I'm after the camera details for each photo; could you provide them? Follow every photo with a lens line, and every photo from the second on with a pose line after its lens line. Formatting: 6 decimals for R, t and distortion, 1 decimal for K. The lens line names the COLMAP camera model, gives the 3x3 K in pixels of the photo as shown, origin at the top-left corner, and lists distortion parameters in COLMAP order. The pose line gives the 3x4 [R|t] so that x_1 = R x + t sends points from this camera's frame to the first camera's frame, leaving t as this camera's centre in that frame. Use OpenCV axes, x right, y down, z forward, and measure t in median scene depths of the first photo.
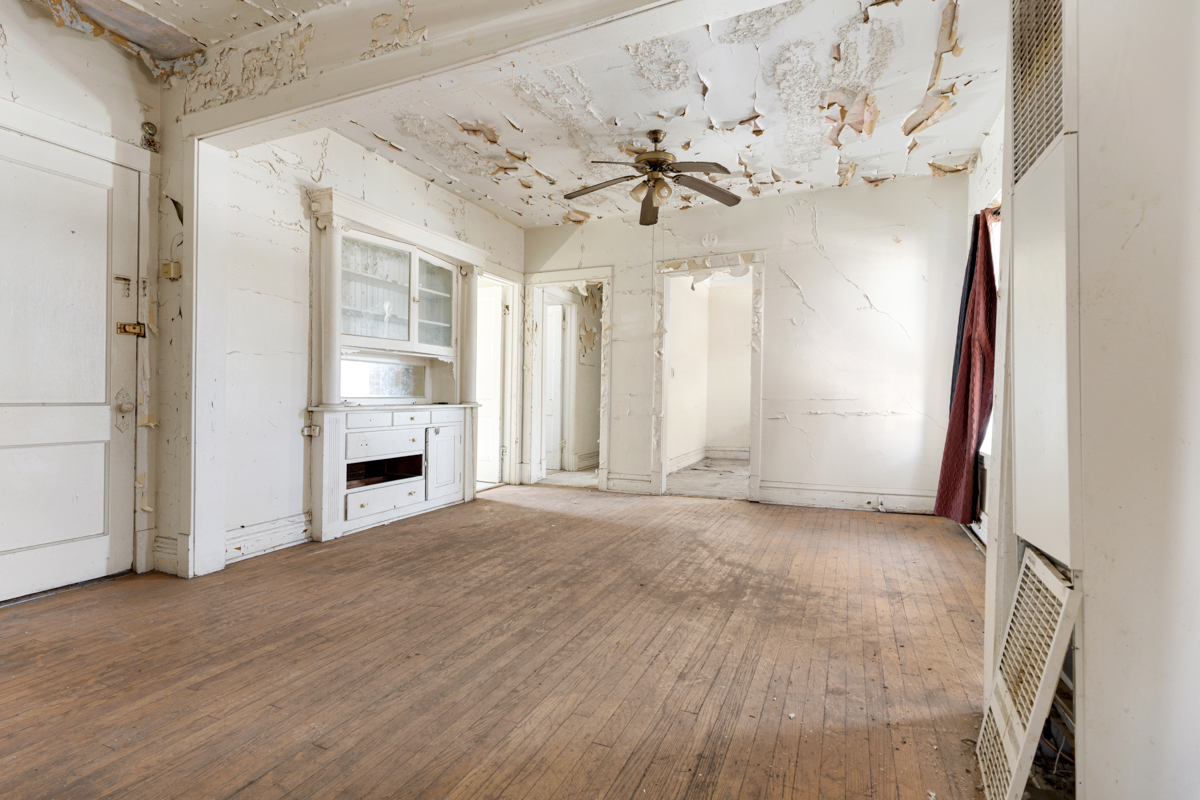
lens RADIAL K [[552.6, 0, 596.8], [0, 552.6, 397.7], [0, 0, 1]] dist [0.008729, -0.001419]
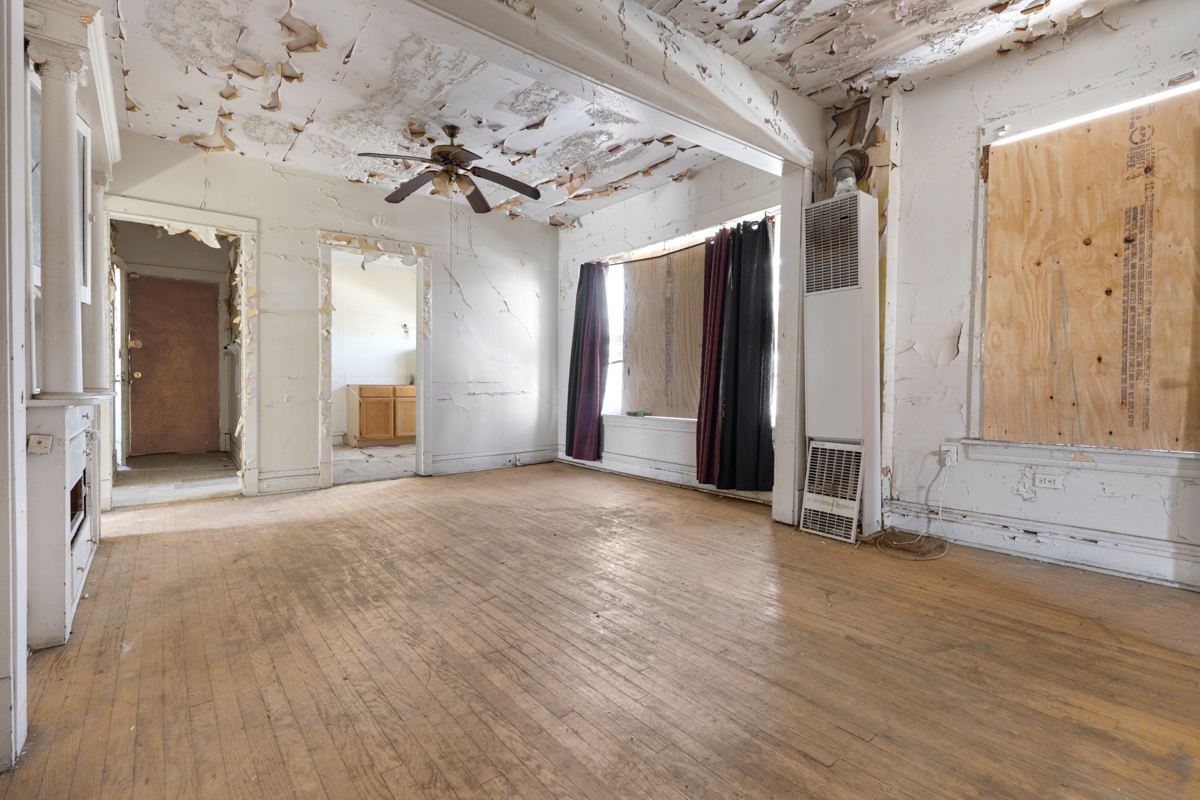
lens RADIAL K [[552.6, 0, 592.0], [0, 552.6, 396.4], [0, 0, 1]] dist [0.008729, -0.001419]
pose [[0.464683, -0.026098, 0.885093, -0.858962], [0.000643, 0.999575, 0.029136, -0.001589], [-0.885477, -0.012970, 0.464502, 0.330044]]
